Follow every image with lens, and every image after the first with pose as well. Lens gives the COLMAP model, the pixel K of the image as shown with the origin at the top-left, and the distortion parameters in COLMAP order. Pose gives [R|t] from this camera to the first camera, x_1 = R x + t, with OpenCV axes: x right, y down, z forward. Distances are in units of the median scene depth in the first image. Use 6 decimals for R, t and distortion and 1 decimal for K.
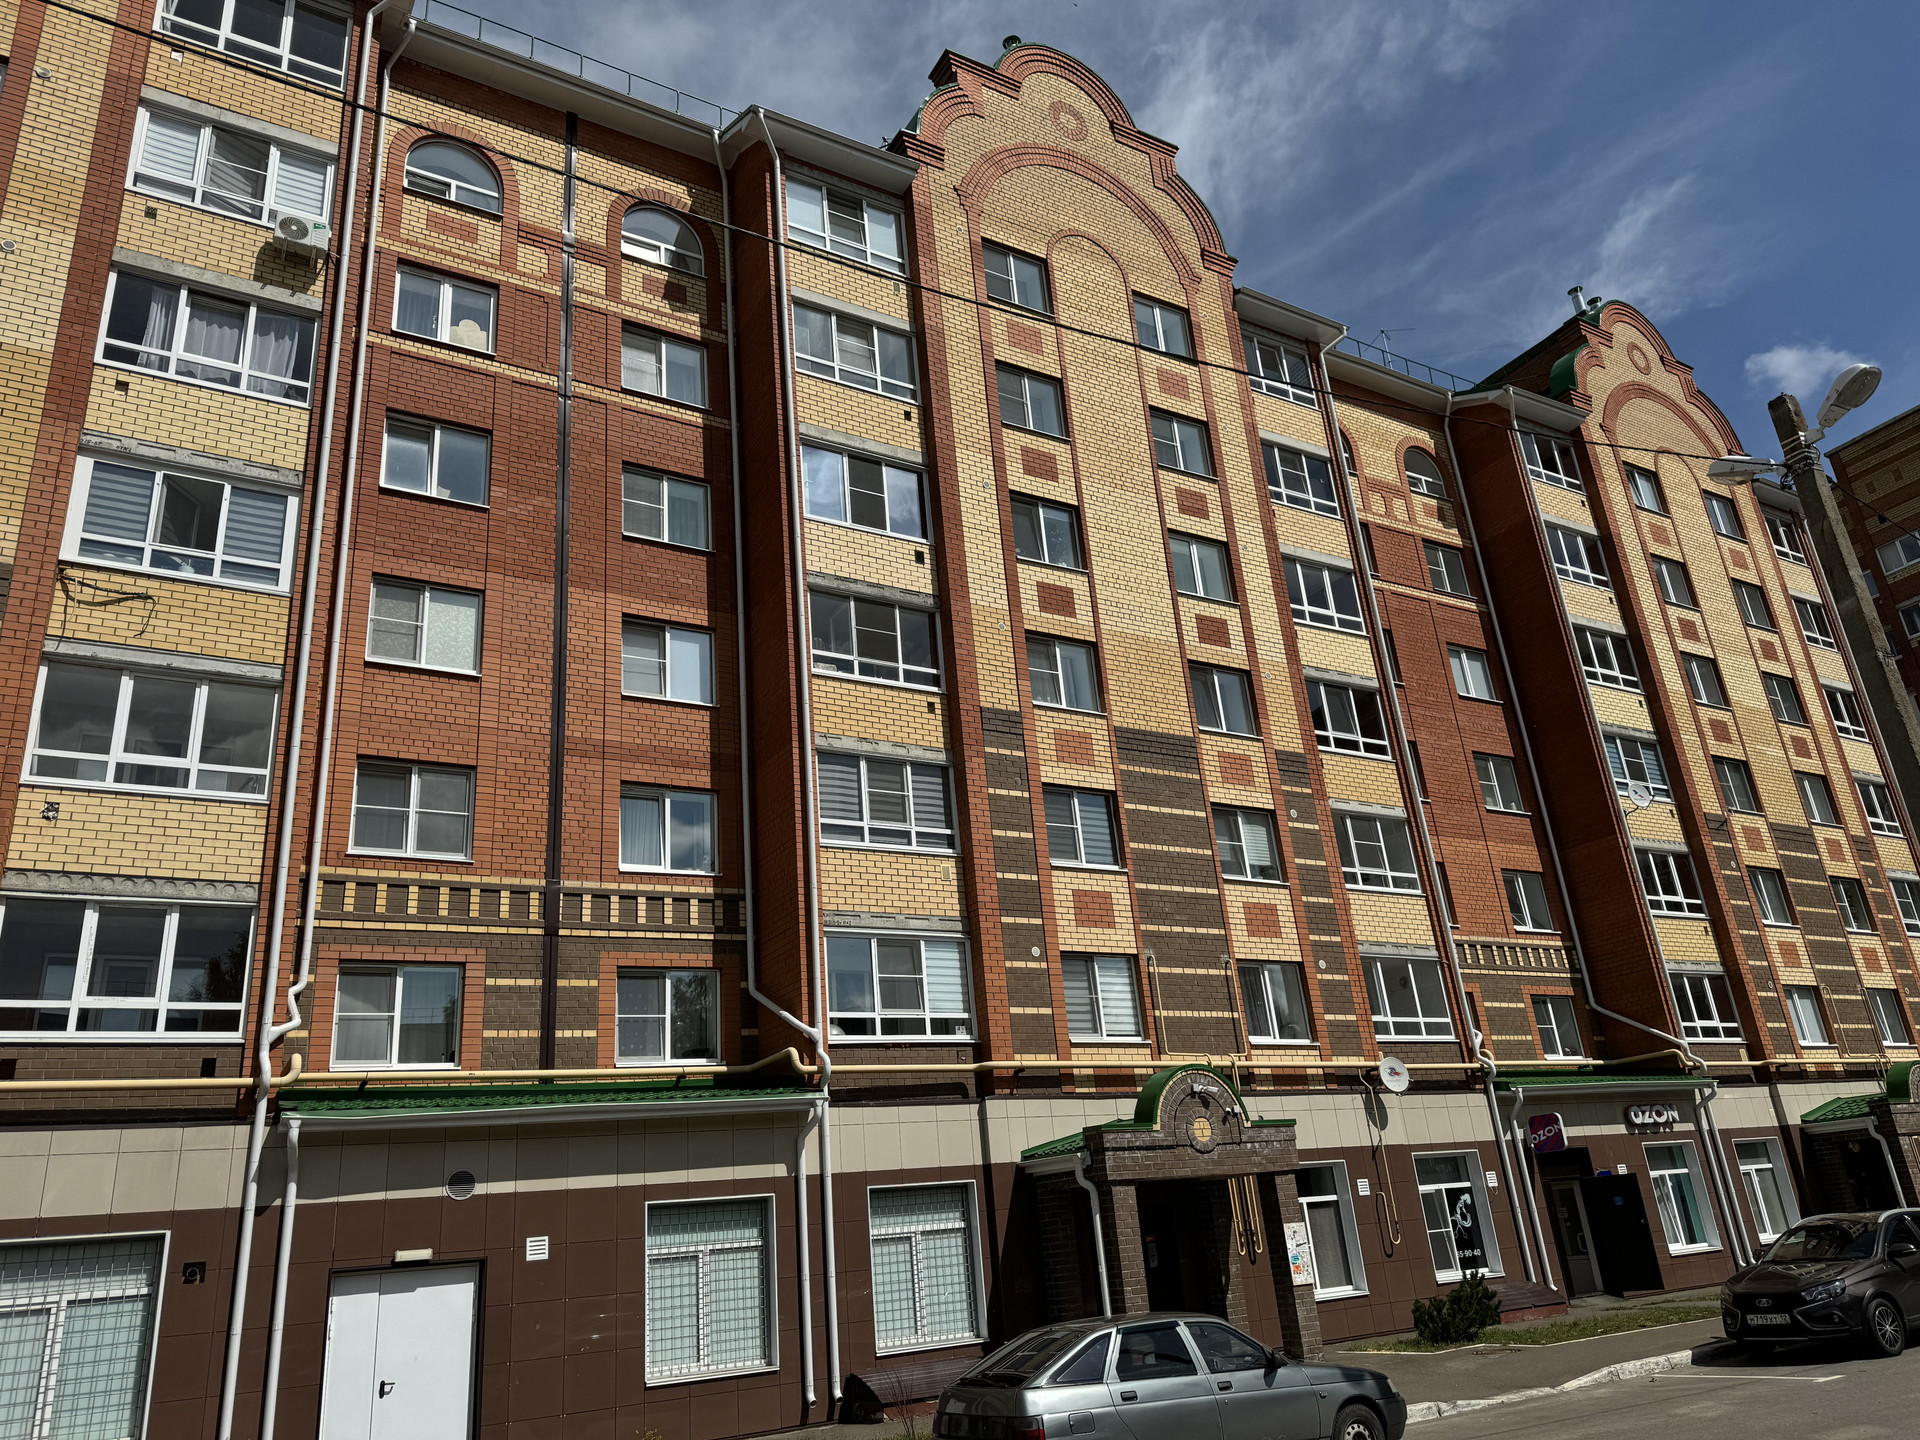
lens RADIAL K [[1368.5, 0, 960.0], [0, 1368.5, 720.0], [0, 0, 1]] dist [0.066987, -0.091460]
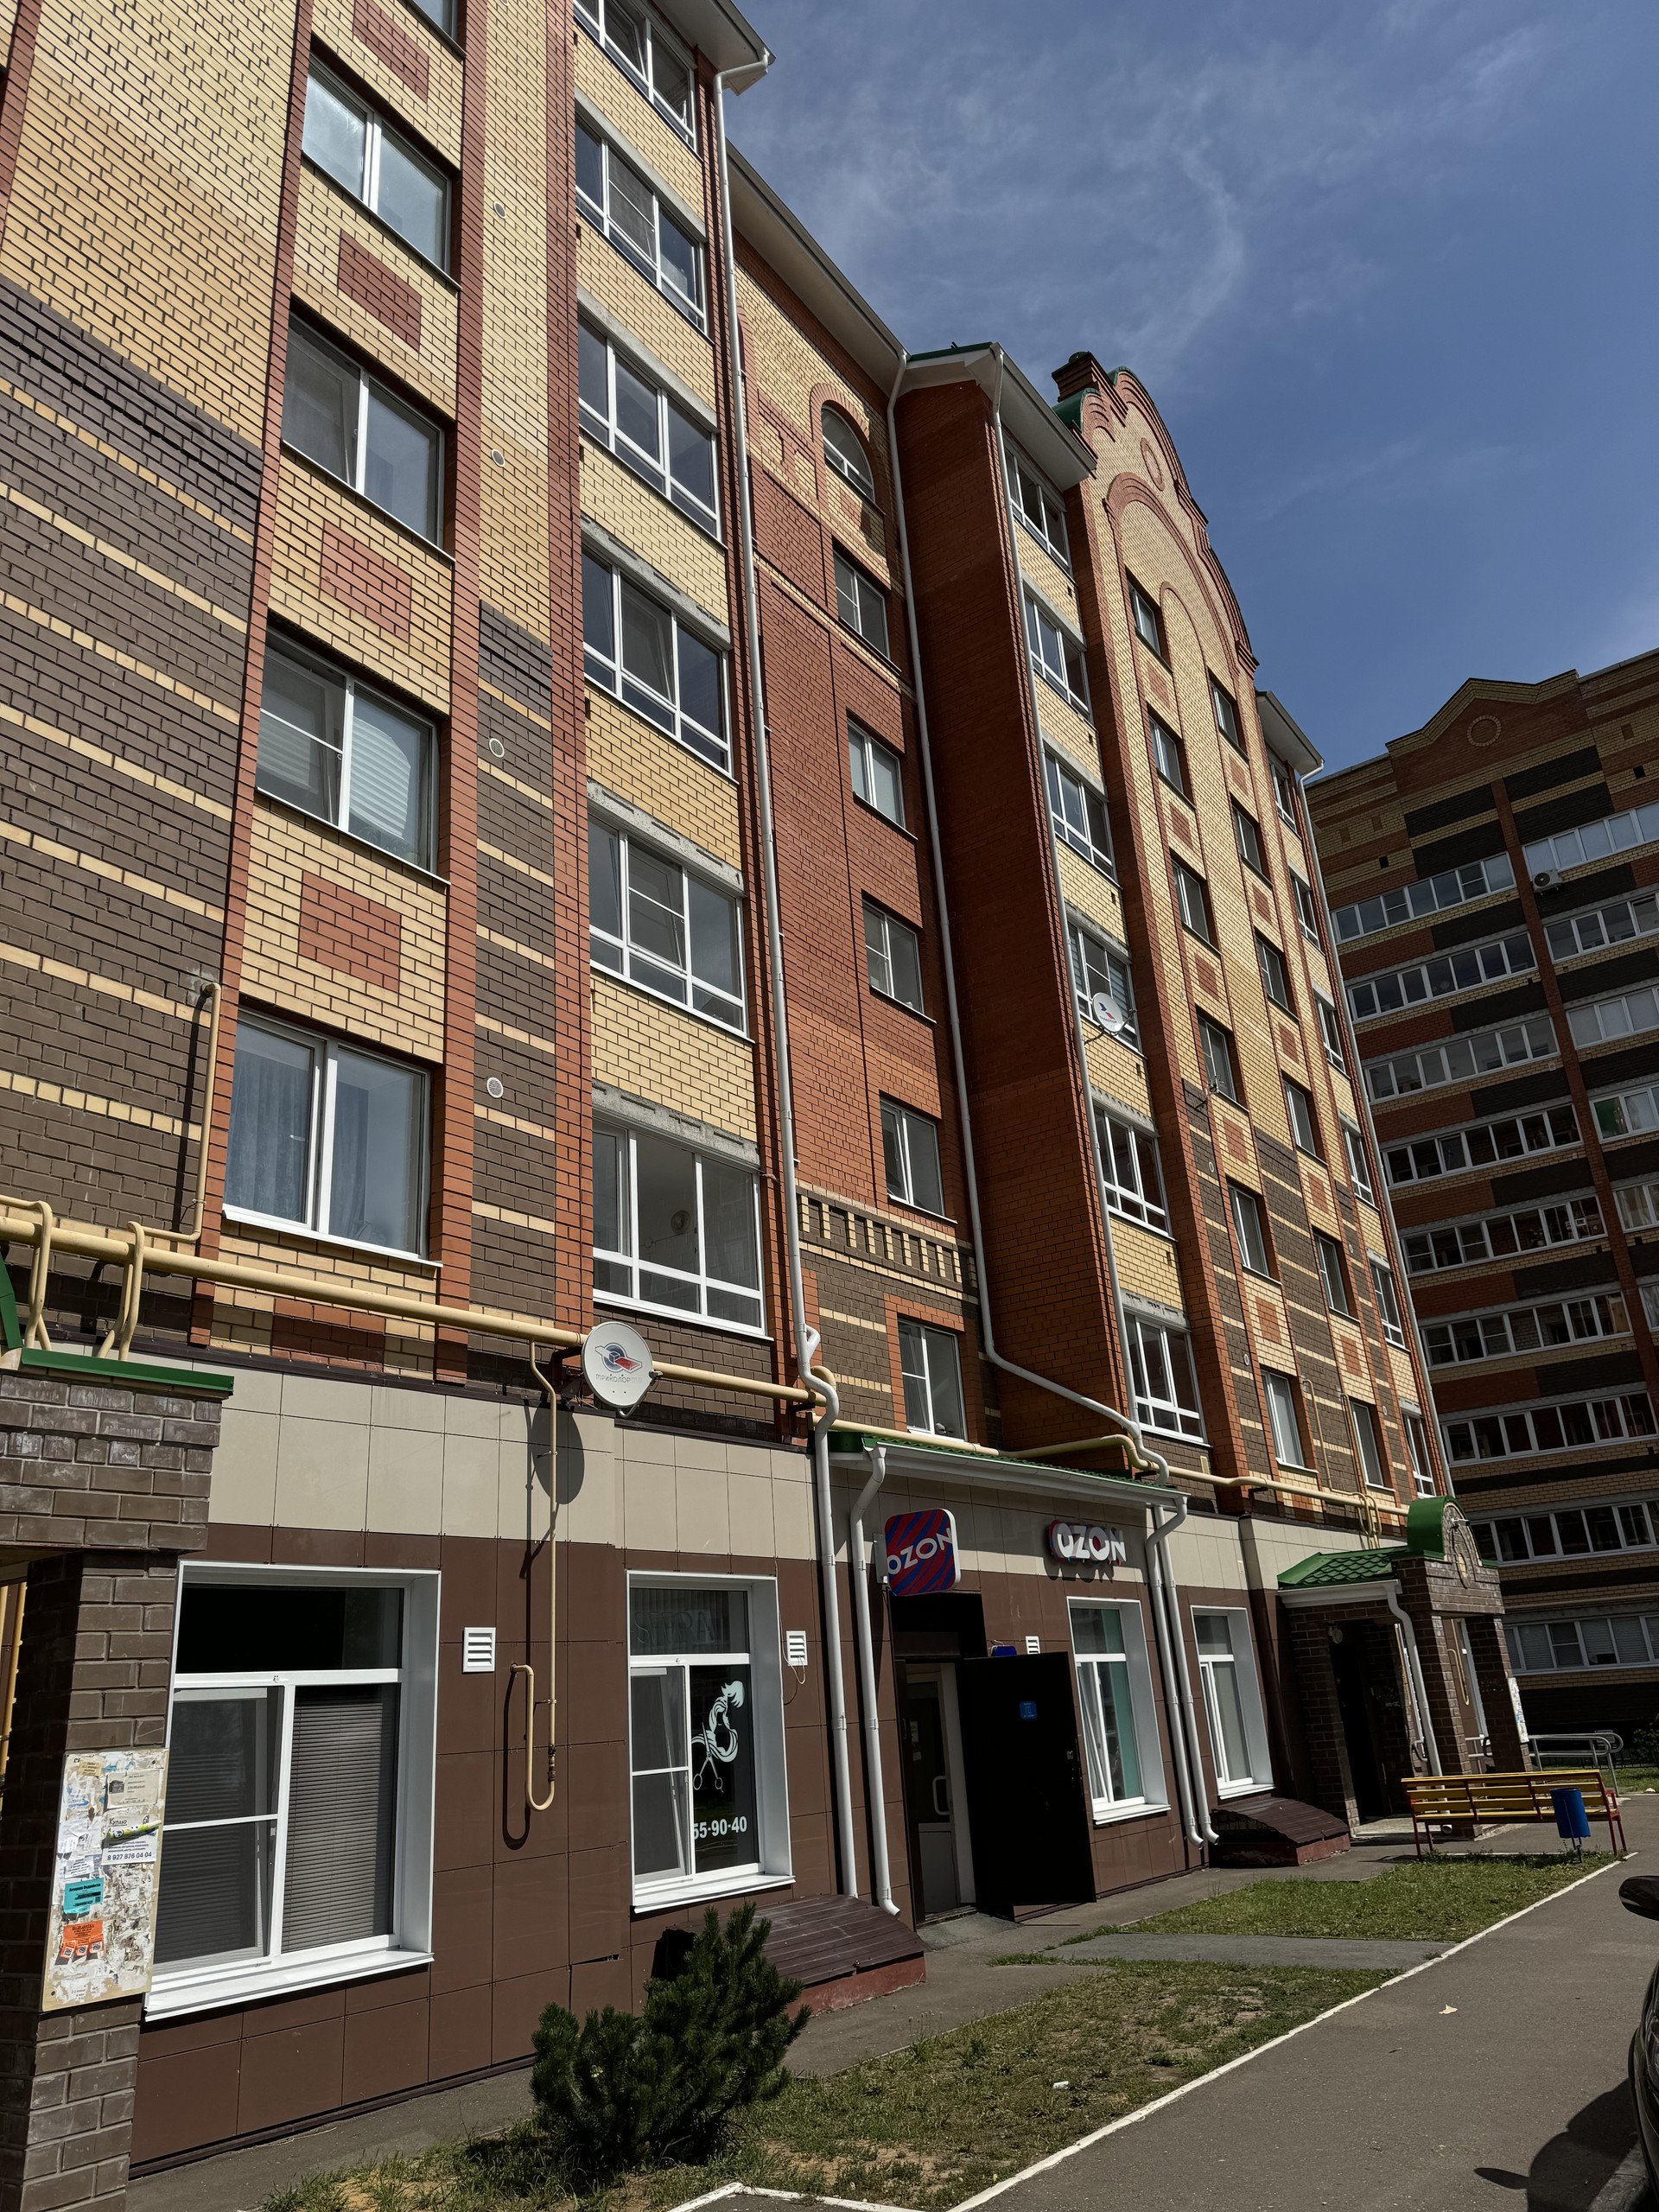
lens RADIAL K [[1555.7, 0, 824.2], [0, 1555.7, 1118.3], [0, 0, 1]] dist [0.138049, -0.265812]
pose [[0.916958, 0.166103, 0.362765, 0.173473], [-0.157806, 0.986067, -0.052614, 0.179388], [-0.366451, -0.009001, 0.930394, 0.502931]]
